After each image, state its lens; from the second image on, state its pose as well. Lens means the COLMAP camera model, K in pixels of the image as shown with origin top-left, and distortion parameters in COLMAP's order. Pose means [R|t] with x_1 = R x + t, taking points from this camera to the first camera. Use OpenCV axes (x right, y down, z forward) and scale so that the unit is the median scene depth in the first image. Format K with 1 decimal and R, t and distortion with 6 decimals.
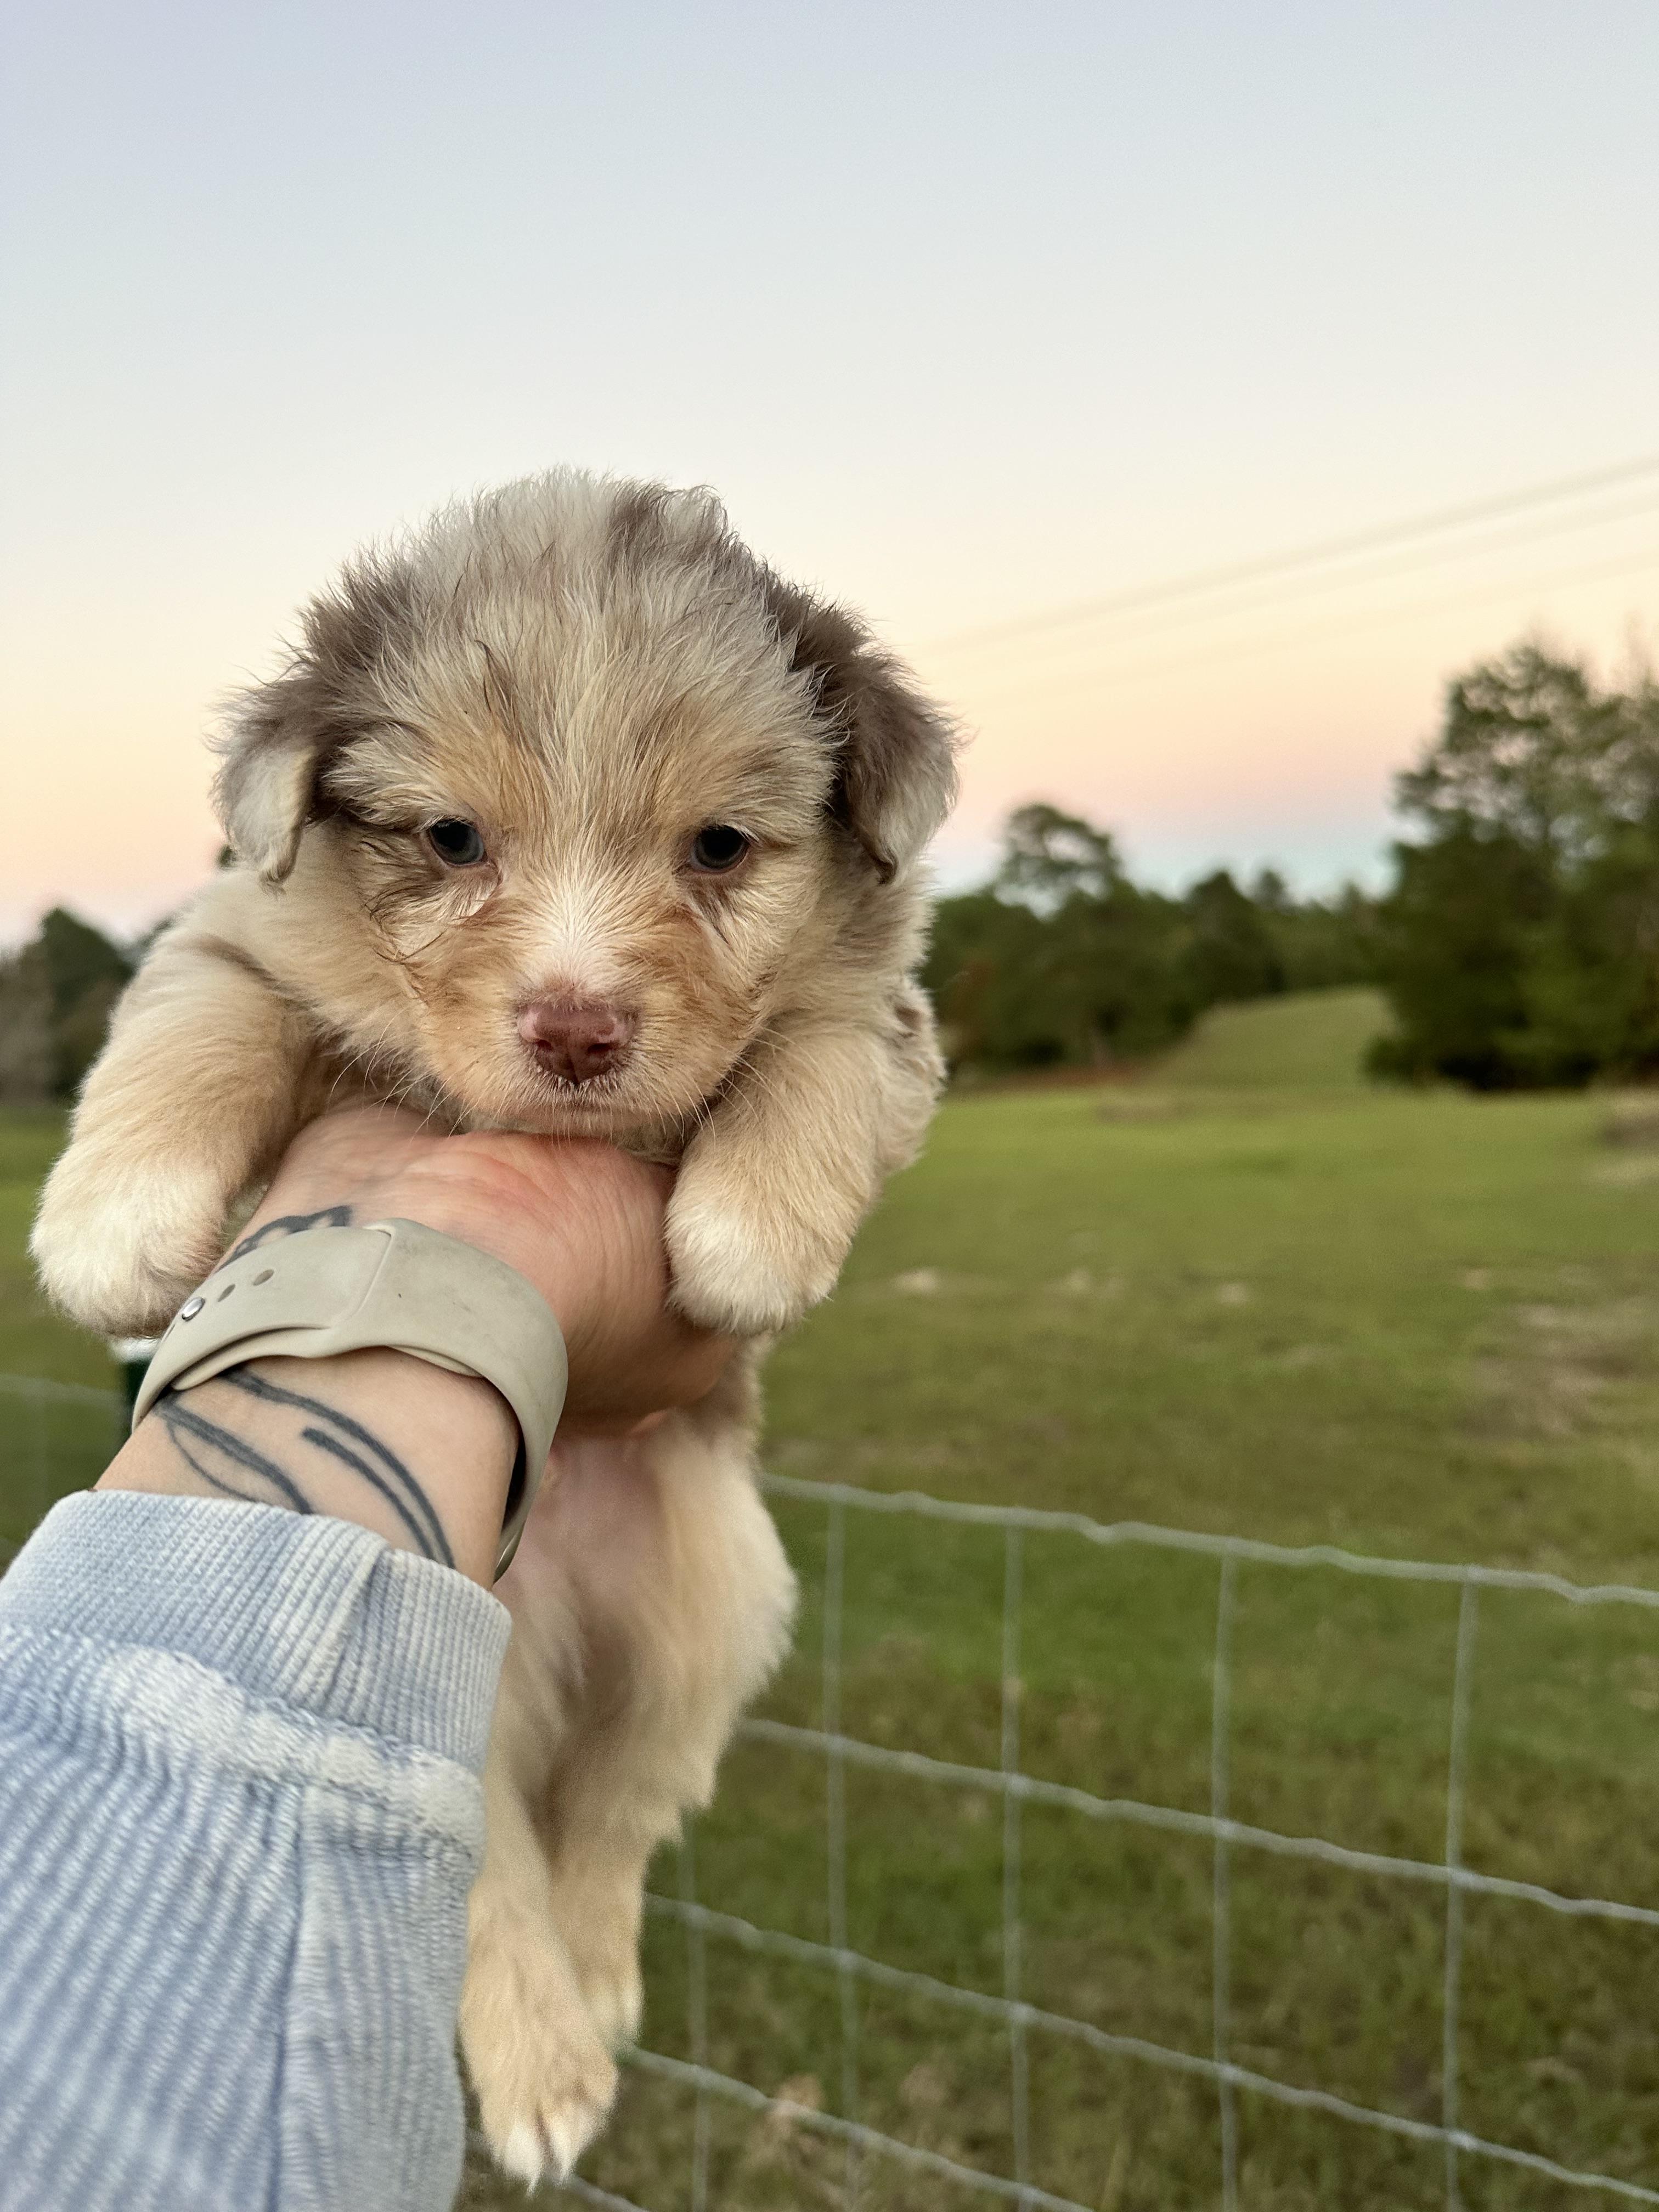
lens RADIAL K [[1585.7, 0, 816.5], [0, 1585.7, 1129.3], [0, 0, 1]] dist [0.004548, -0.062012]
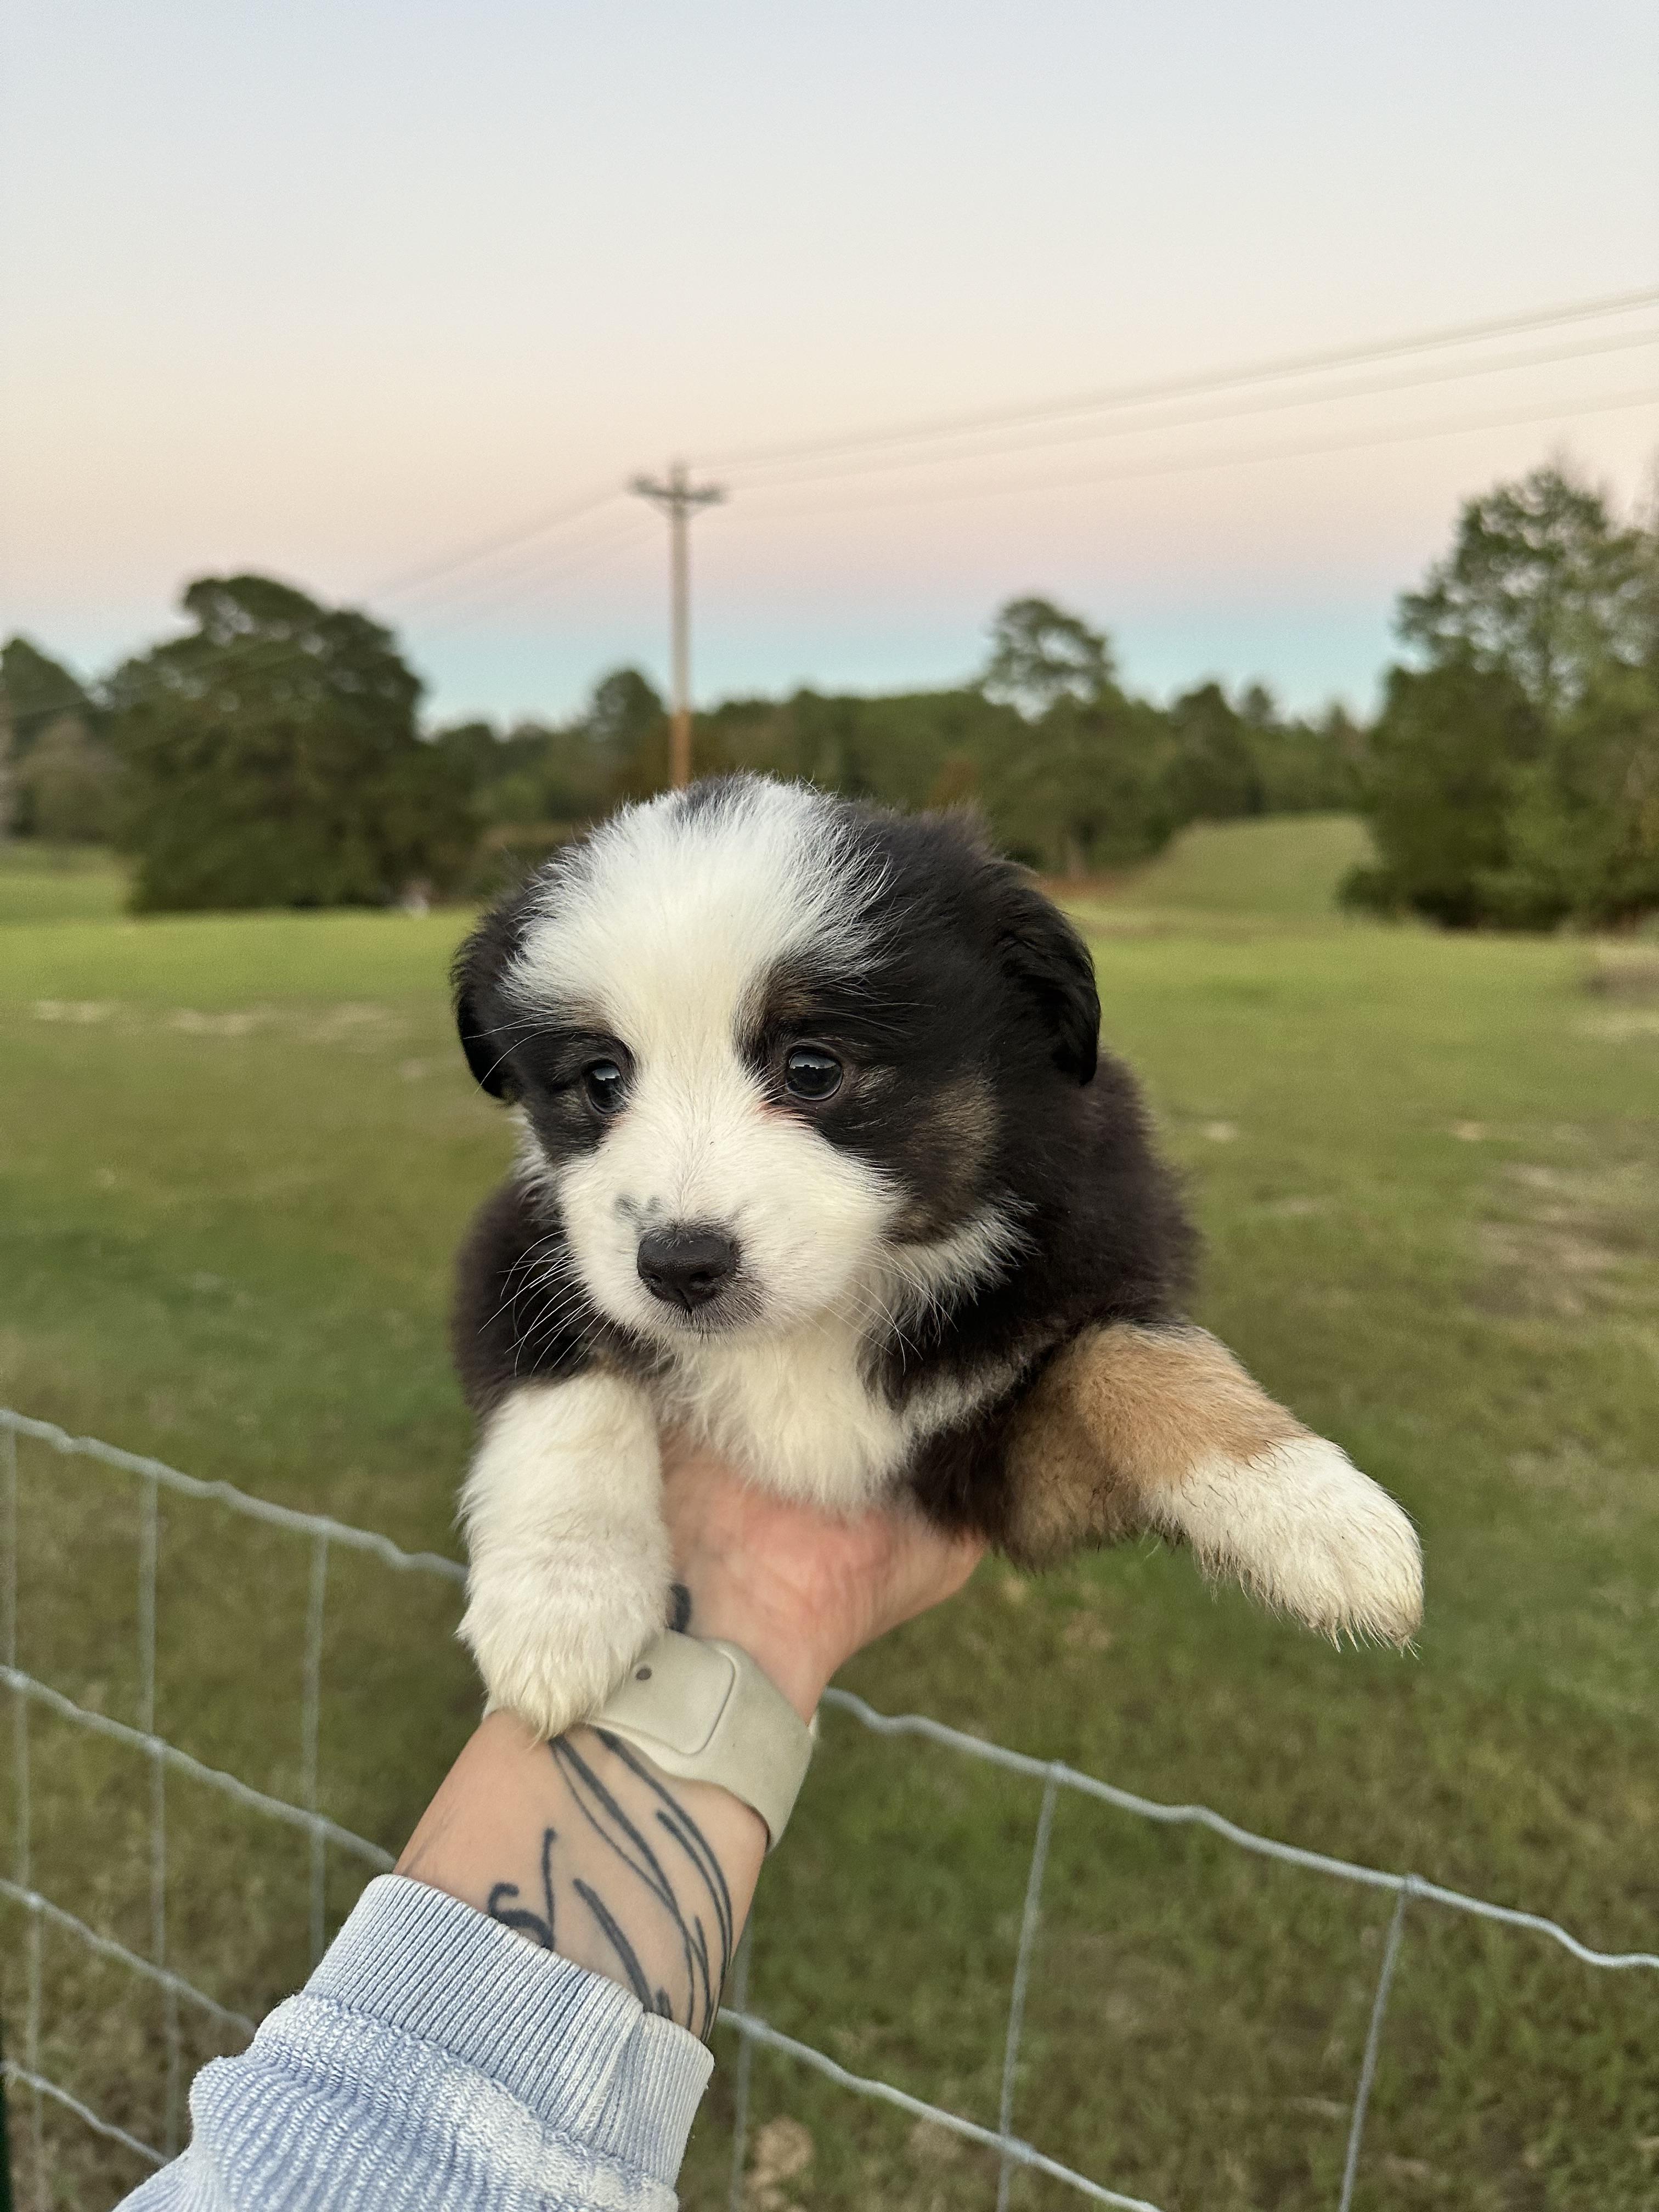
lens RADIAL K [[1577.3, 0, 834.3], [0, 1577.3, 1109.2], [0, 0, 1]] dist [-0.000048, -0.052478]
pose [[0.997415, 0.061195, 0.037668, -0.010188], [-0.065225, 0.990966, 0.117182, -0.006606], [-0.030157, -0.119336, 0.992396, 0.046542]]
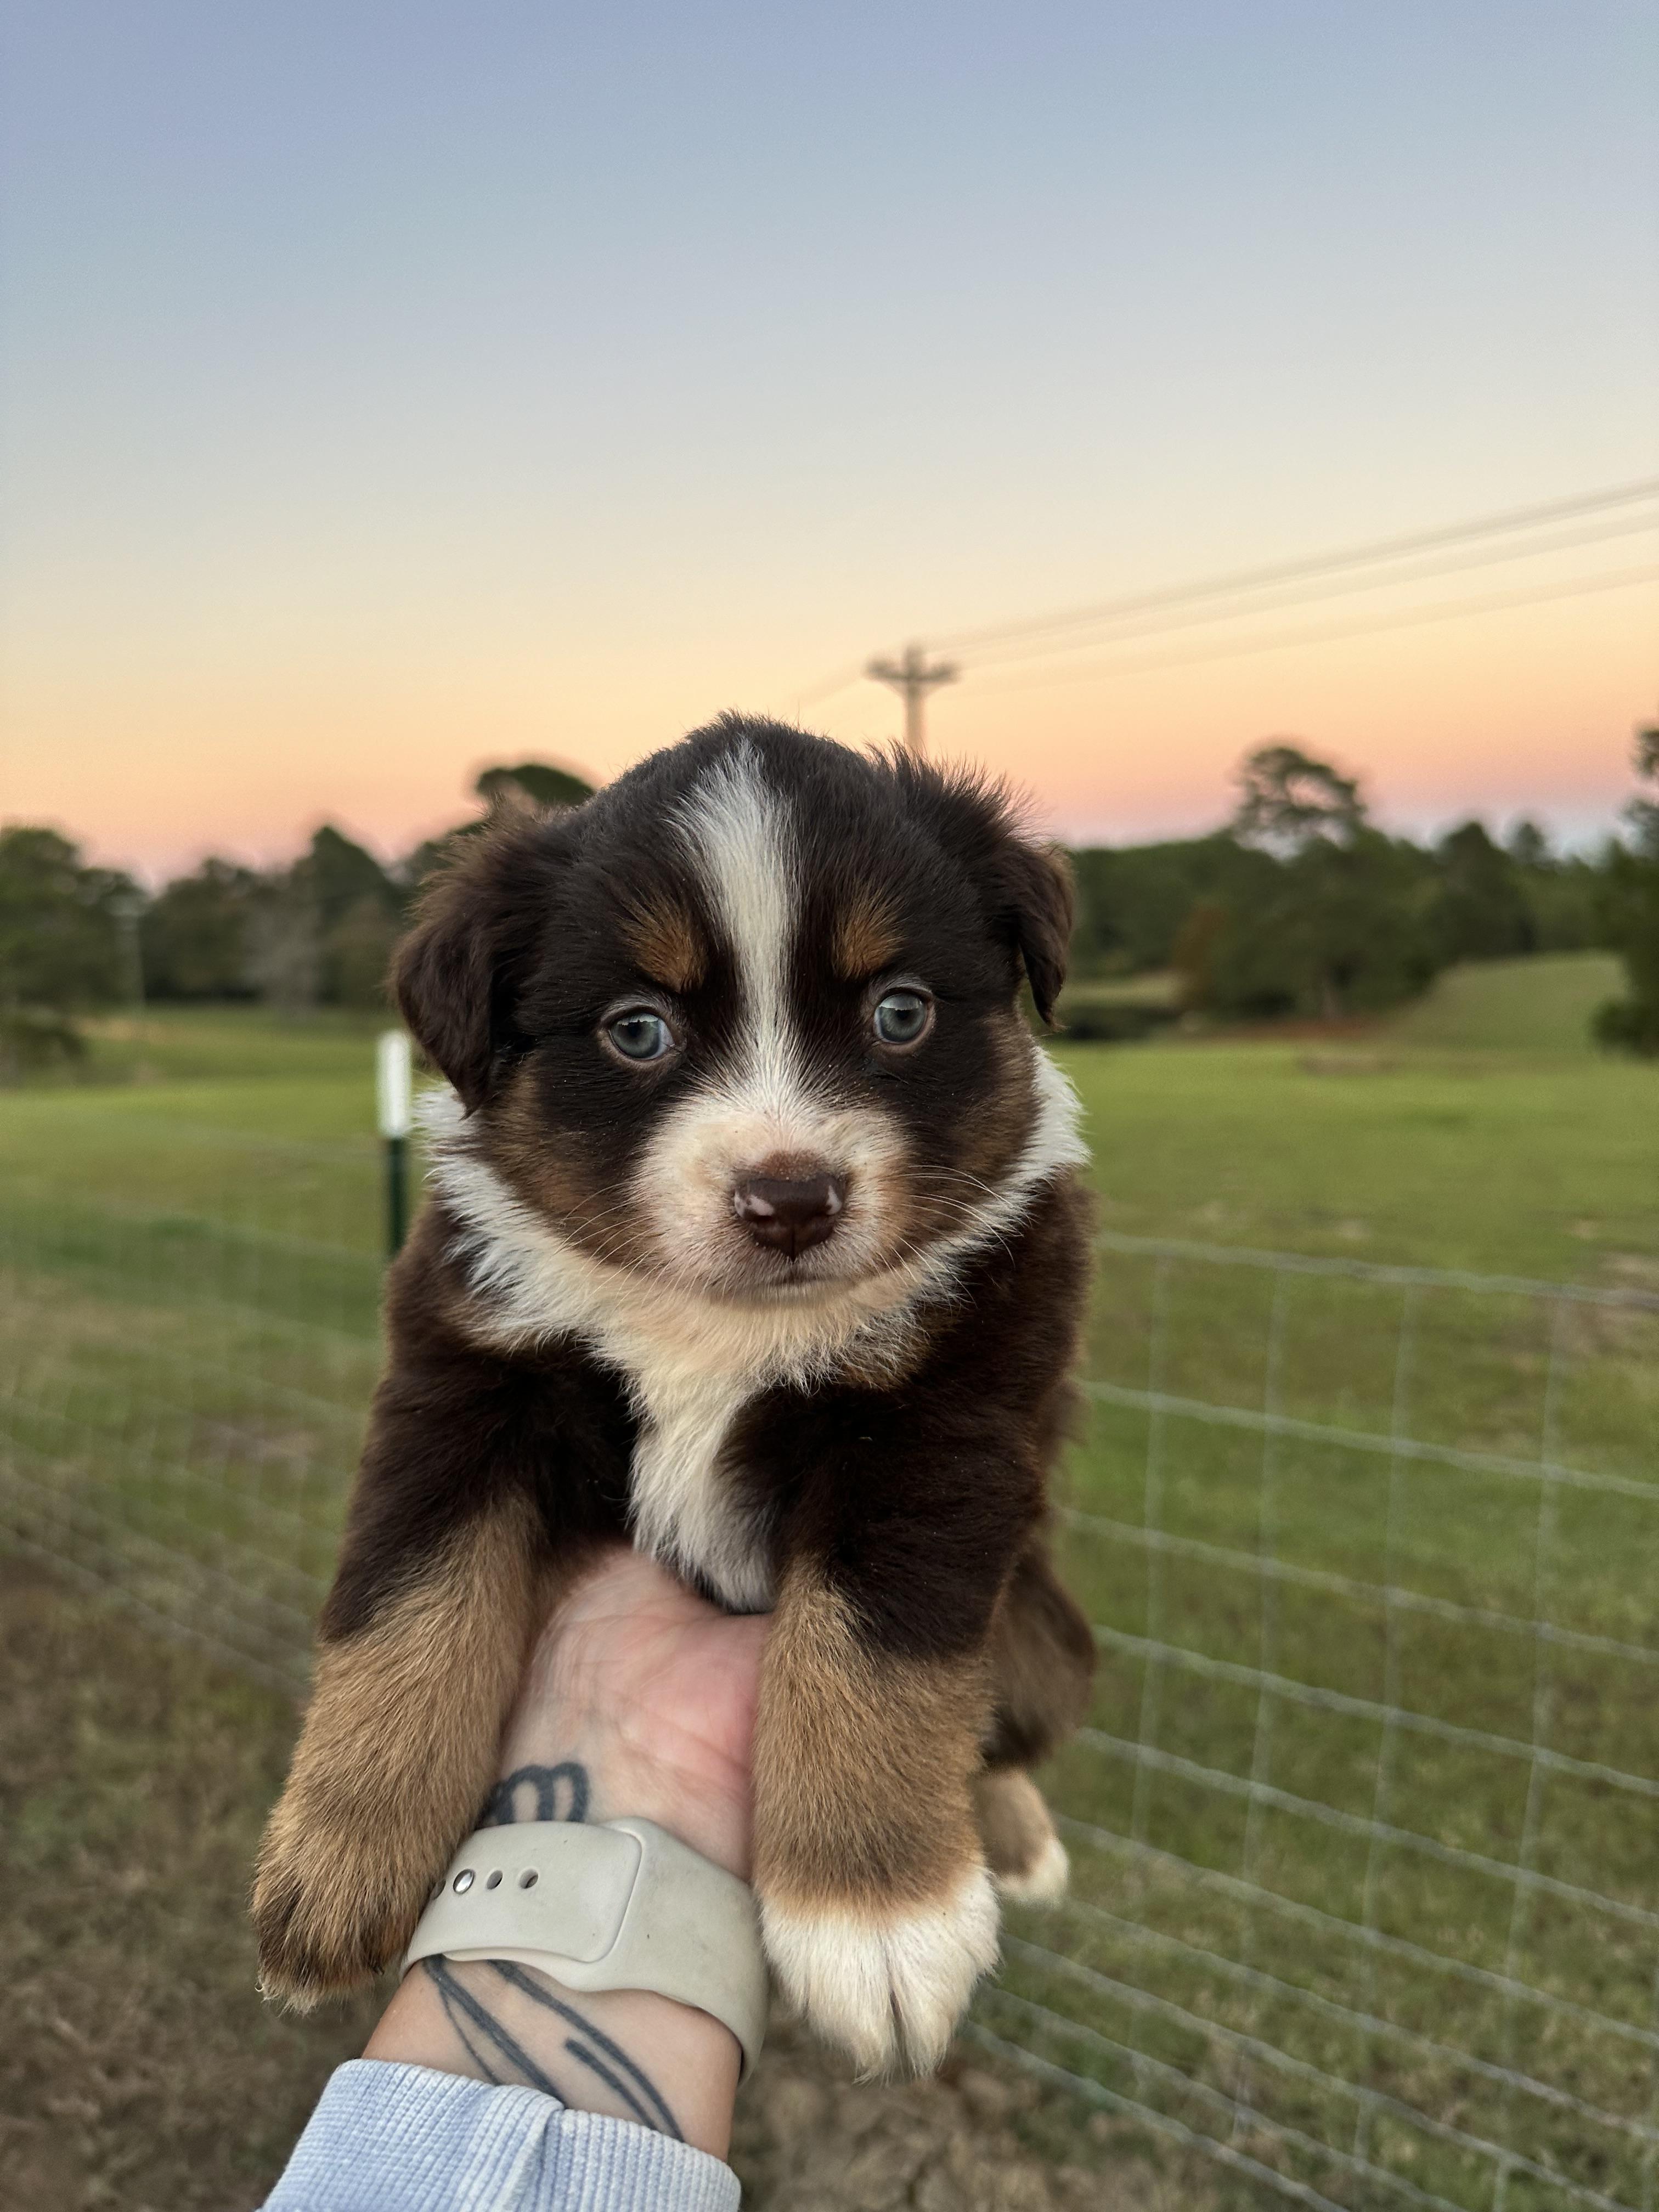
lens RADIAL K [[1566.8, 0, 821.2], [0, 1566.8, 1118.4], [0, 0, 1]] dist [0.002016, -0.058351]
pose [[0.989461, 0.052271, -0.135040, 0.040362], [-0.047526, 0.998142, 0.038124, 0.003302], [0.136781, -0.031304, 0.990107, -0.103902]]
